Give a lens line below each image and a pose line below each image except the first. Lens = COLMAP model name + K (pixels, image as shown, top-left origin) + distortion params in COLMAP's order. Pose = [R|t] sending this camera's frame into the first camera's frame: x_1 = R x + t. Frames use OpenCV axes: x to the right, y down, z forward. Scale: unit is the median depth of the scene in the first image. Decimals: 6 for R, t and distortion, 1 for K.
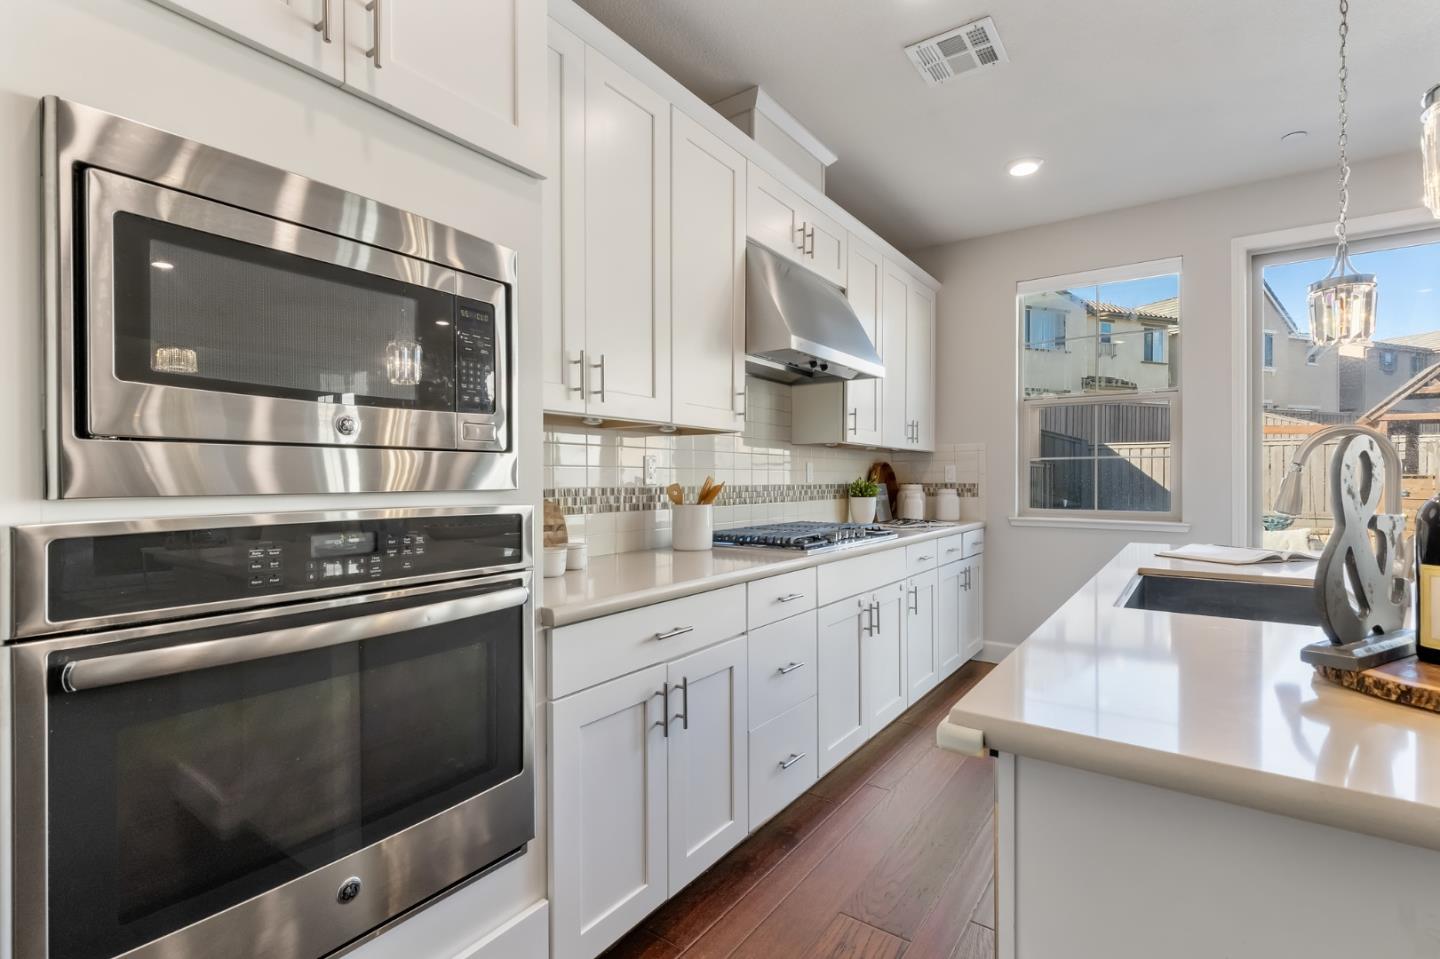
lens RADIAL K [[663.3, 0, 715.2], [0, 663.3, 477.7], [0, 0, 1]] dist [-0.004559, -0.000291]
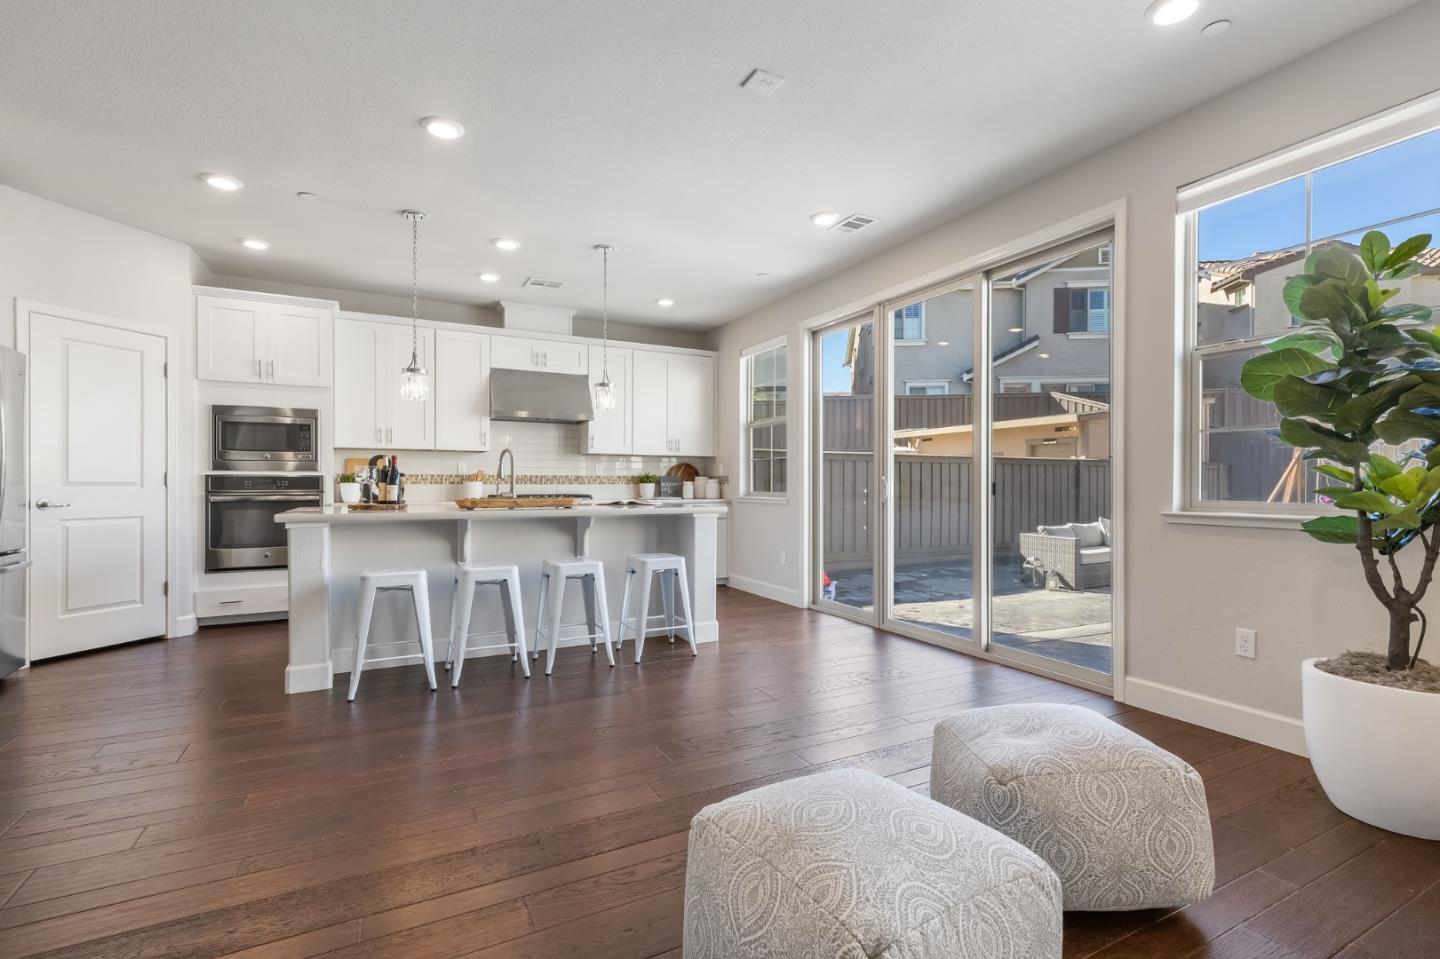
lens RADIAL K [[663.3, 0, 725.9], [0, 663.3, 482.6], [0, 0, 1]] dist [-0.004559, -0.000291]
pose [[0.896238, 0.001024, -0.443572, 1.666622], [-0.002463, 0.999993, -0.002668, 0.042724], [0.443566, 0.003483, 0.896235, -0.665735]]
